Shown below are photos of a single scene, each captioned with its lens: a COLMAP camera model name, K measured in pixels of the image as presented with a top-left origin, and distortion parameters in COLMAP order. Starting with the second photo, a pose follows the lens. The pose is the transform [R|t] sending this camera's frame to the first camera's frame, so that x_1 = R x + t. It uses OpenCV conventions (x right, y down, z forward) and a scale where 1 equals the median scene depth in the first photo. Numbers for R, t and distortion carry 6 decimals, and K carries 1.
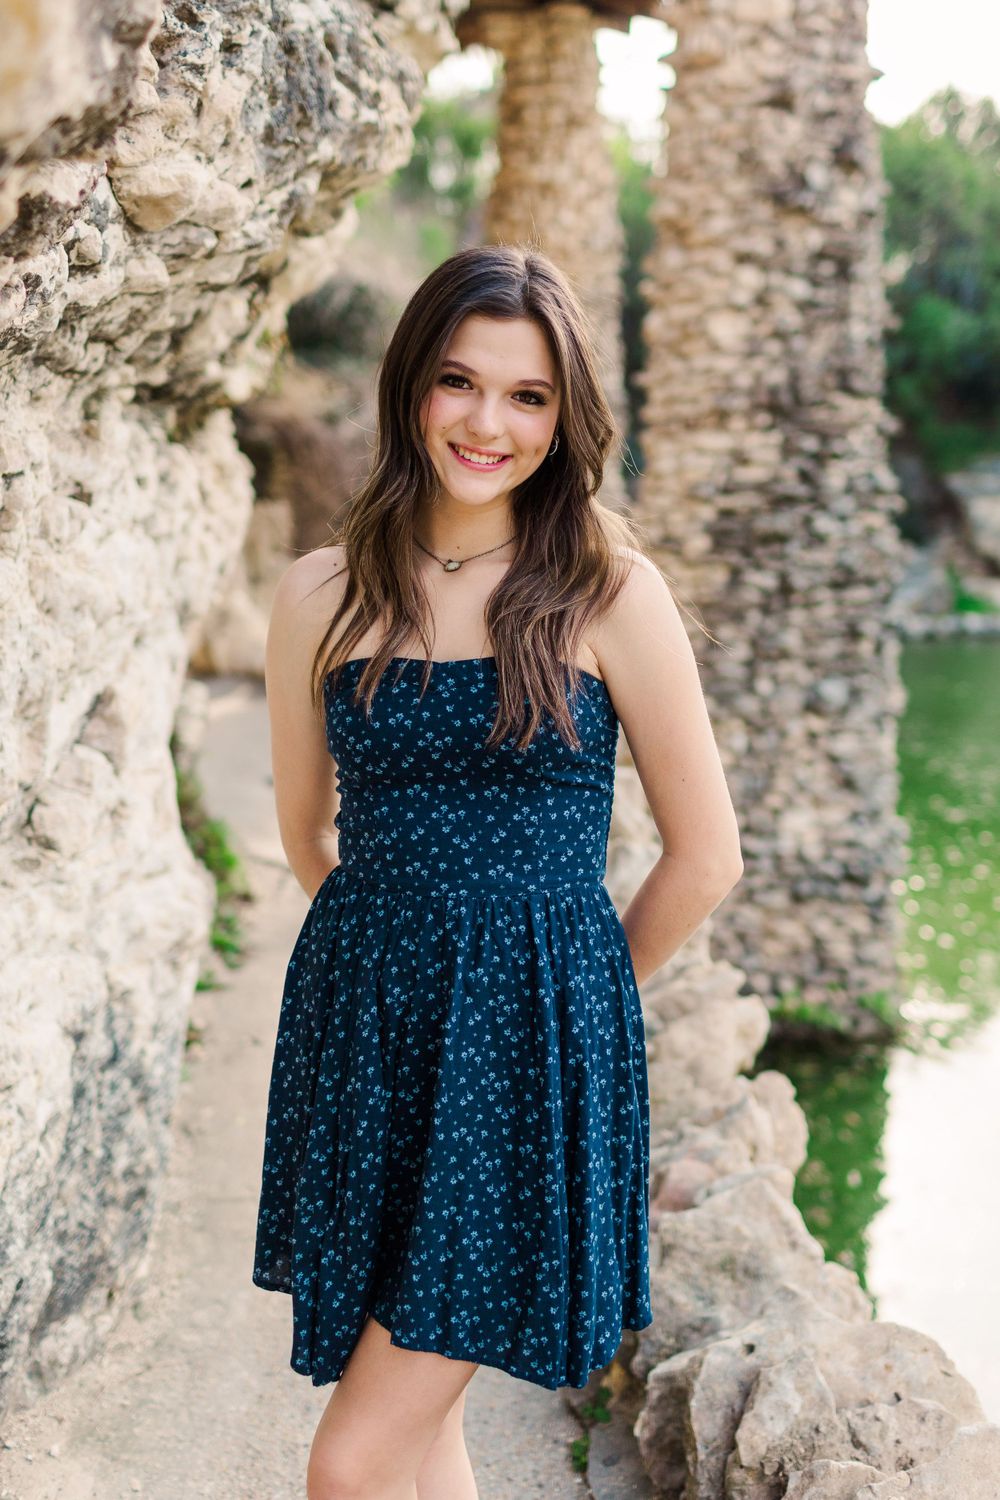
lens RADIAL K [[1493.4, 0, 500.3], [0, 1493.4, 694.8], [0, 0, 1]] dist [-0.005826, 0.001274]
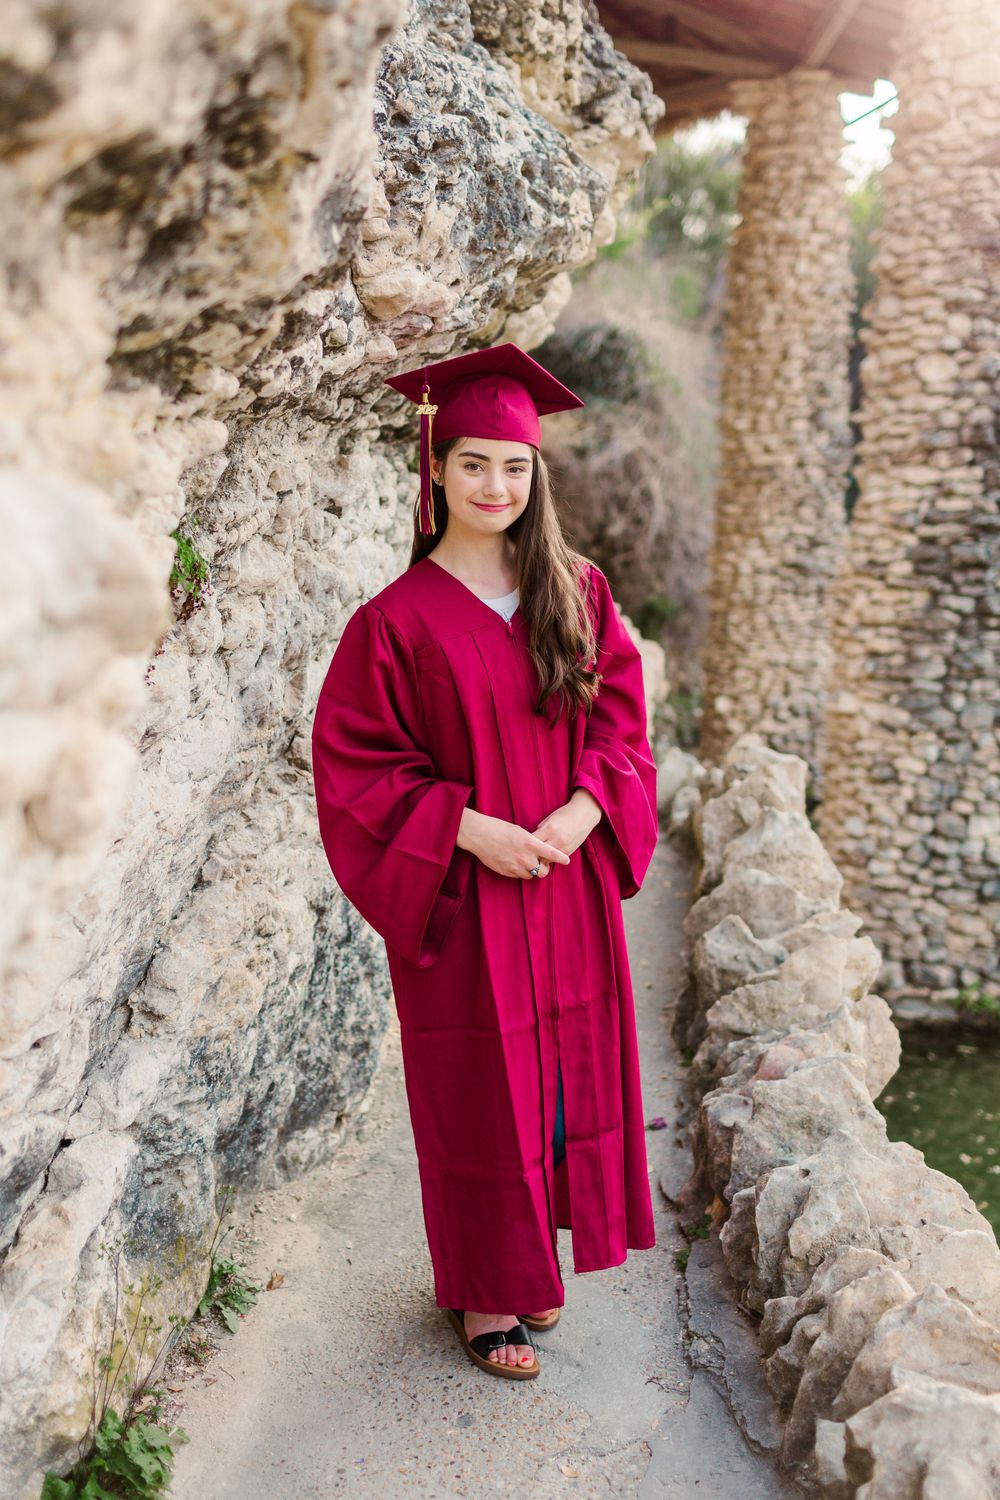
lens RADIAL K [[1497.5, 0, 500.0], [0, 1497.5, 750.0], [0, 0, 1]] dist [-0.012526, -0.008492]
pose [[0.981819, 0.039910, -0.185577, 0.119950], [-0.037327, 0.999152, 0.017392, 0.052205], [0.186113, -0.010149, 0.982476, -0.293052]]
